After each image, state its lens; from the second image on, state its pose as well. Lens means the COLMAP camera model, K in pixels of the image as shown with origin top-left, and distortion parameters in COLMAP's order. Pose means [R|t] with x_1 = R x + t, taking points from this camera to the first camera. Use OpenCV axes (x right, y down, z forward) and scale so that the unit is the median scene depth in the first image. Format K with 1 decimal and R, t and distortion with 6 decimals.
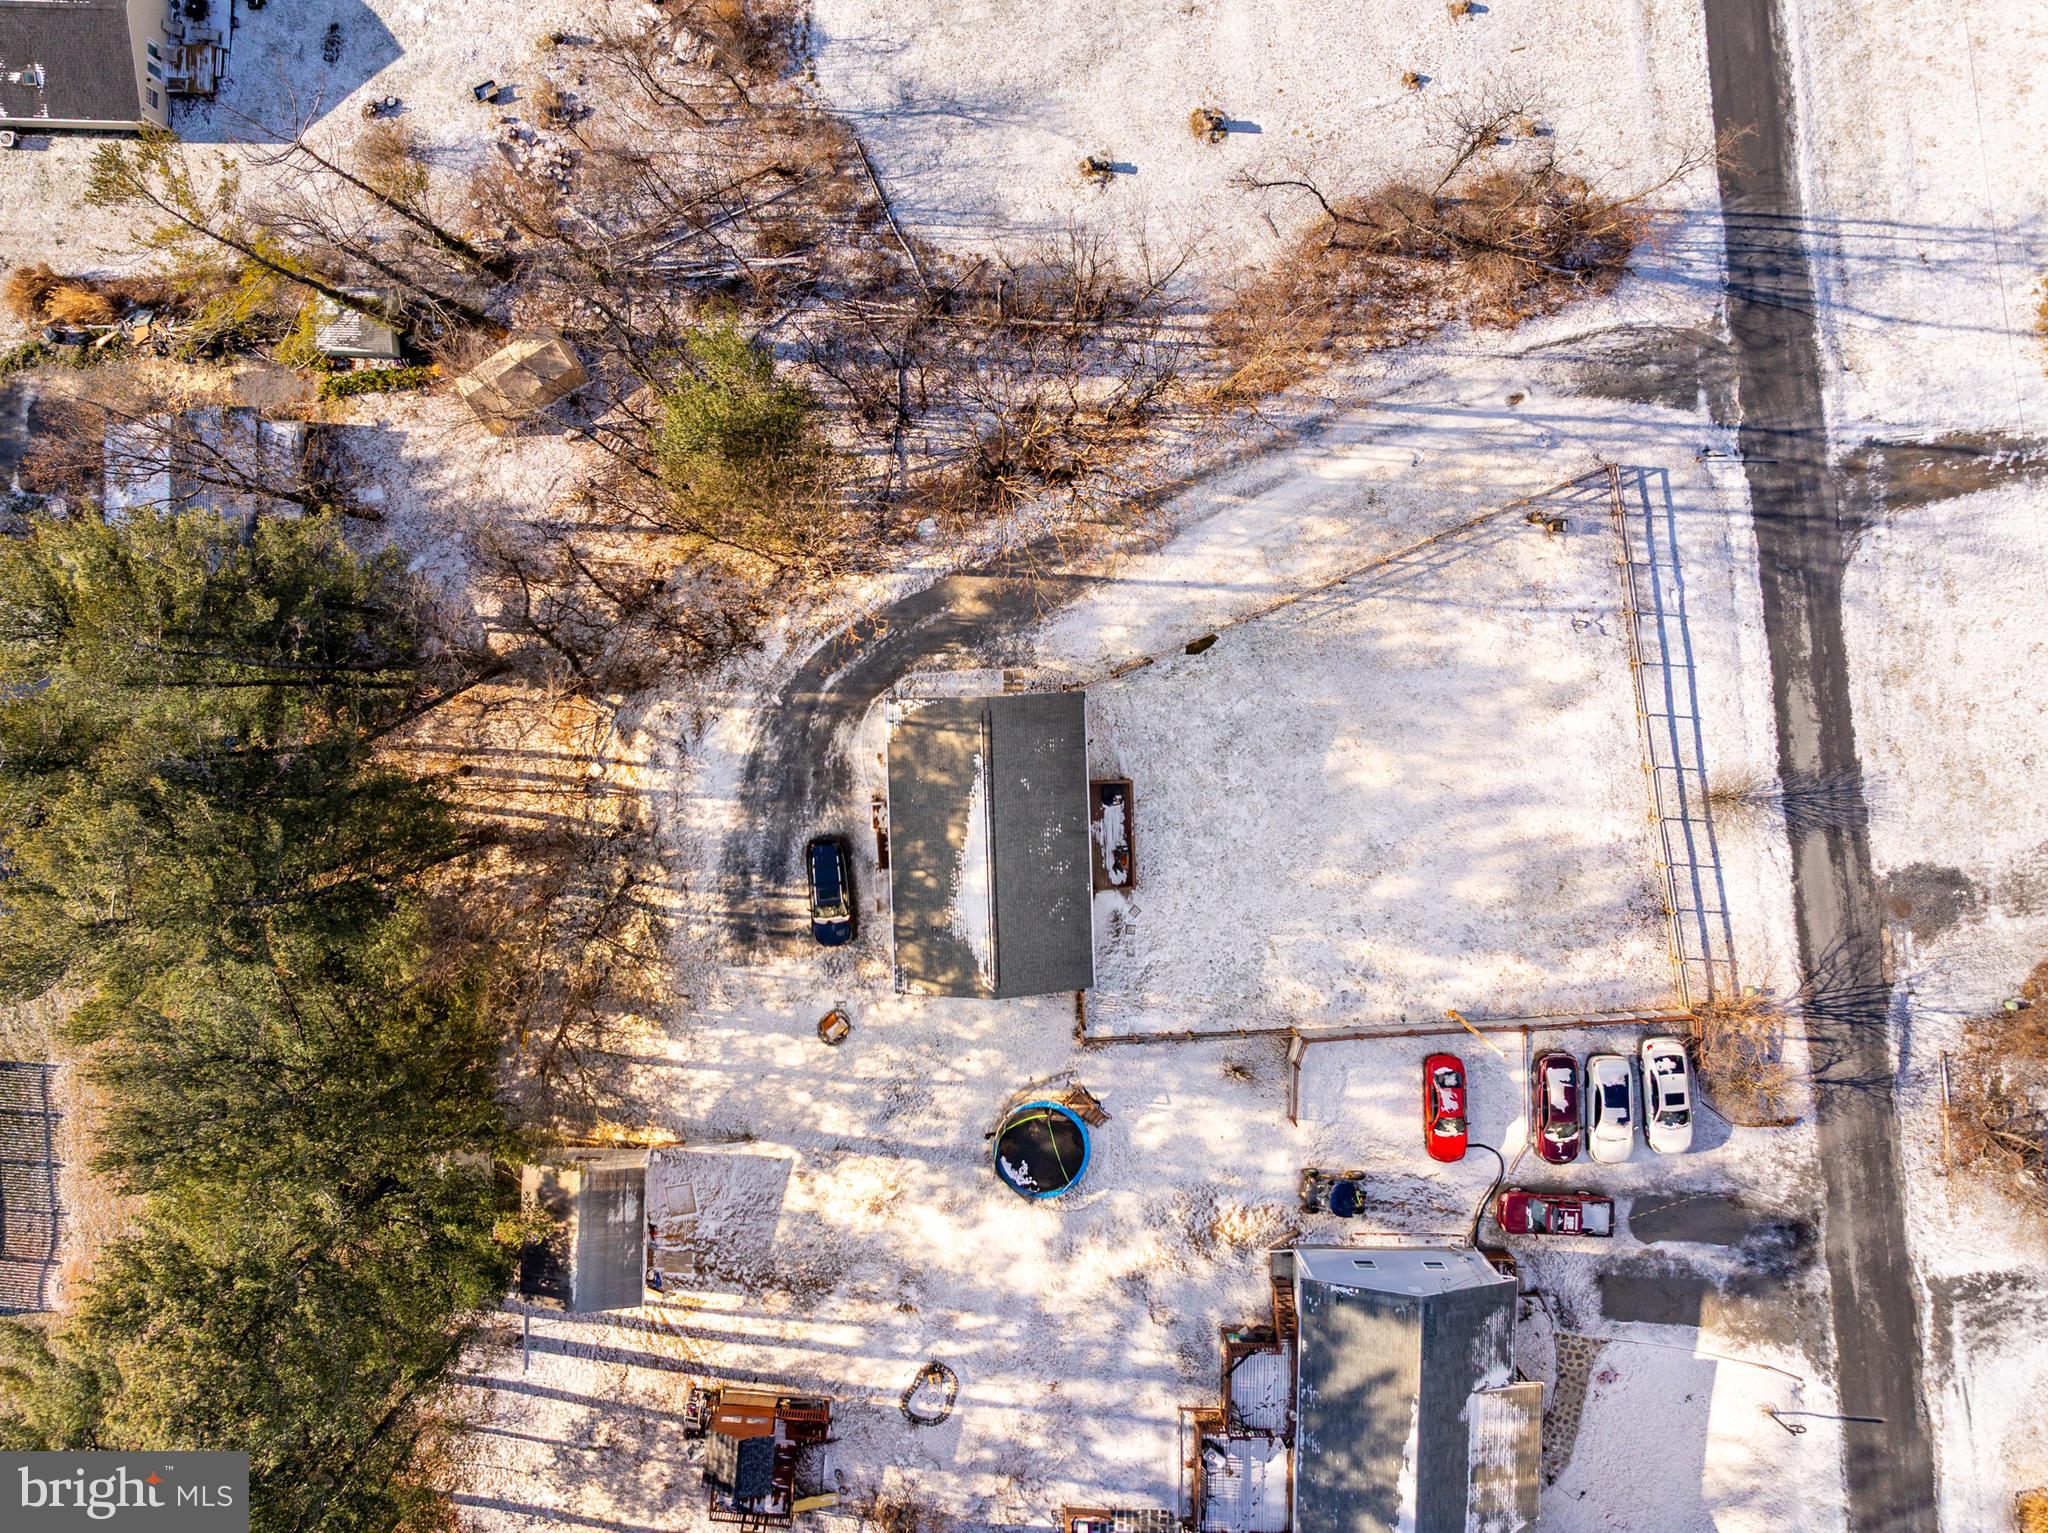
lens RADIAL K [[1448.1, 0, 1024.0], [0, 1448.1, 766.5], [0, 0, 1]] dist [-0.007611, -0.008270]
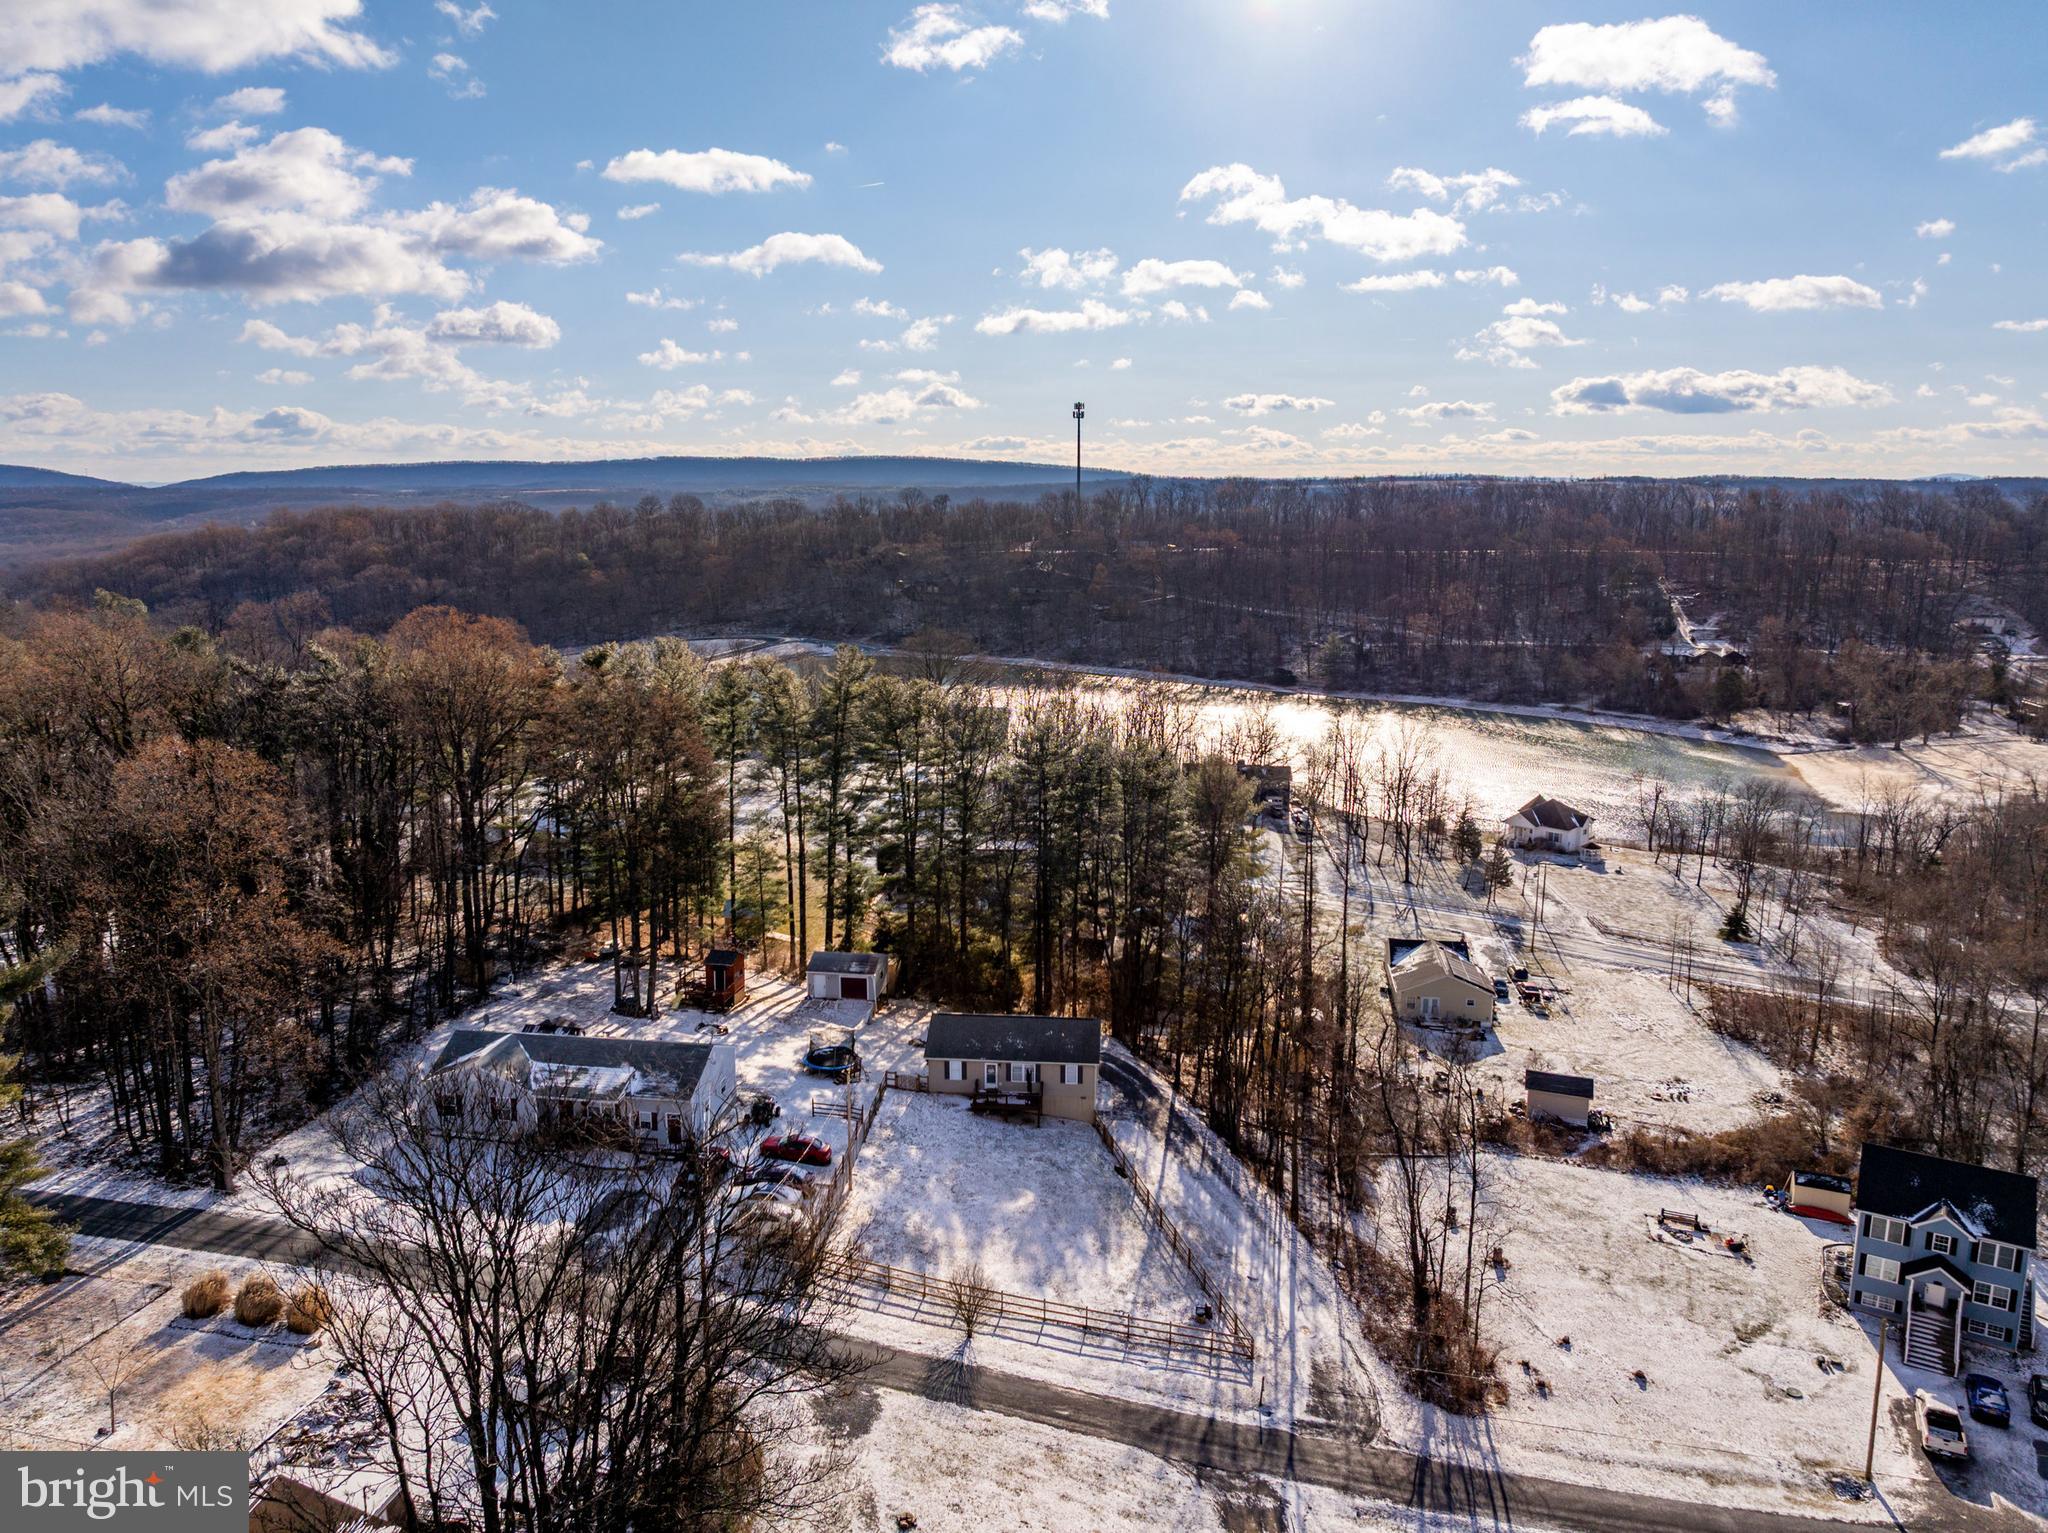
lens RADIAL K [[1448.1, 0, 1024.0], [0, 1448.1, 766.5], [0, 0, 1]] dist [-0.007611, -0.008270]
pose [[-0.119618, 0.187841, -0.974888, 1.547292], [-0.991966, -0.063328, 0.109511, -0.124410], [-0.041167, 0.980156, 0.193908, 0.308791]]
